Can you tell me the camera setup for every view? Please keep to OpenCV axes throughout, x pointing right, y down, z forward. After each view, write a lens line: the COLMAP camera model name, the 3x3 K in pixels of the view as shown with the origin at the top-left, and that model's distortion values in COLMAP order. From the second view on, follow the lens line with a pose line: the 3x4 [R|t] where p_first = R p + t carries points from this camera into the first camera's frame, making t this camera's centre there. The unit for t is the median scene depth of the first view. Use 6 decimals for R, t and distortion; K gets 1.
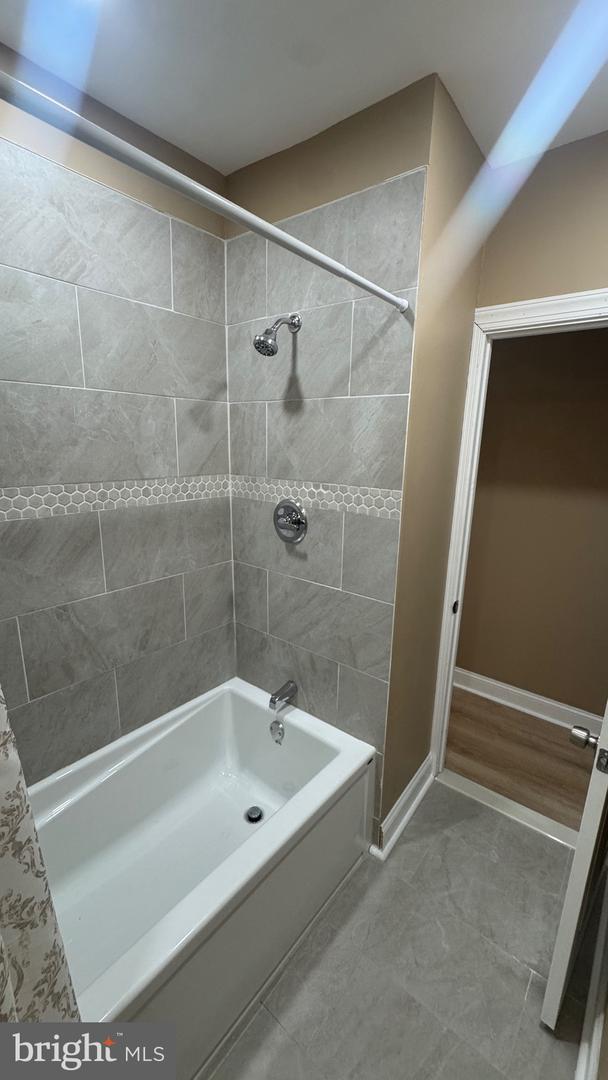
lens RADIAL K [[431.1, 0, 307.6], [0, 431.1, 539.6], [0, 0, 1]] dist [-0.007929, 0.001899]
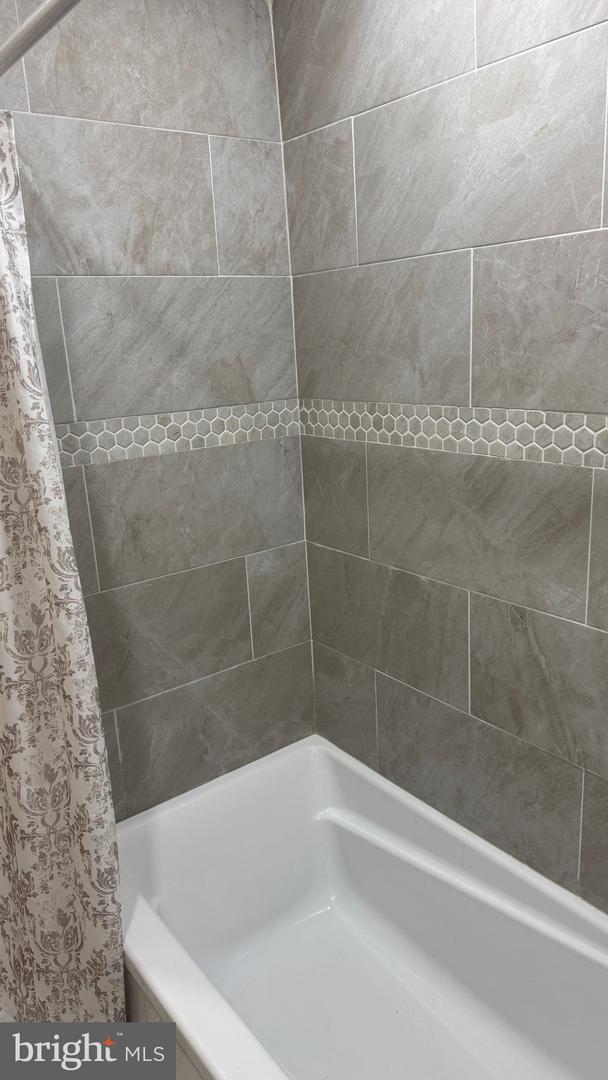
lens RADIAL K [[754.6, 0, 320.0], [0, 754.6, 558.3], [0, 0, 1]] dist [0.052127, -0.076159]
pose [[-0.209879, 0.260329, -0.942433, 0.457477], [-0.192179, 0.934114, 0.300829, -0.170197], [0.958654, 0.244254, -0.146022, 0.803016]]
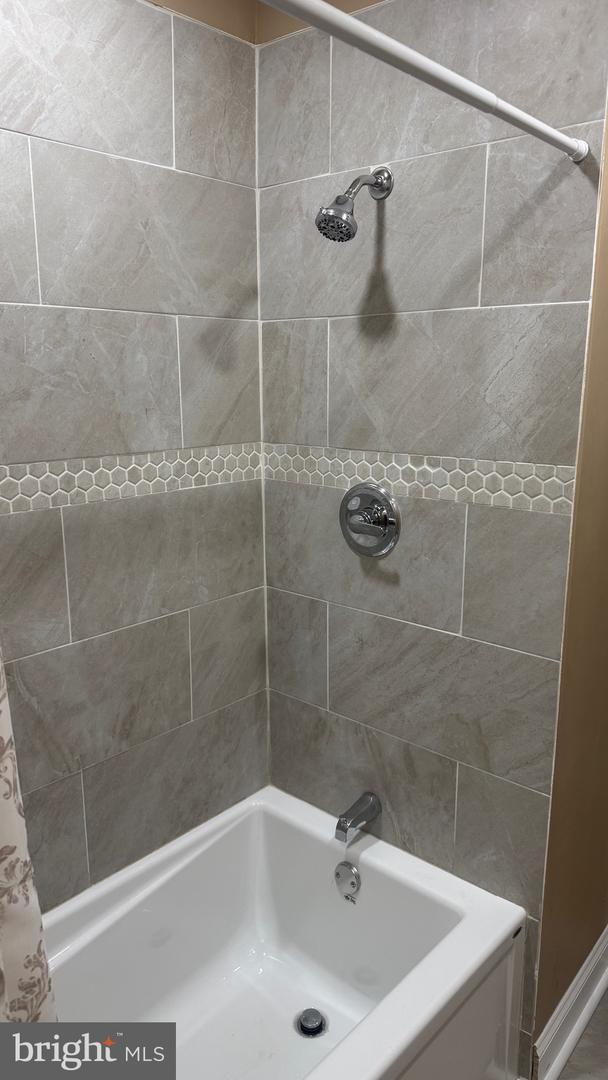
lens RADIAL K [[754.6, 0, 310.7], [0, 754.6, 545.1], [0, 0, 1]] dist [0.052127, -0.076159]
pose [[0.998726, -0.010914, -0.049261, -0.080277], [0.010723, 0.999934, -0.004148, -0.005321], [0.049303, 0.003614, 0.998777, -0.041772]]
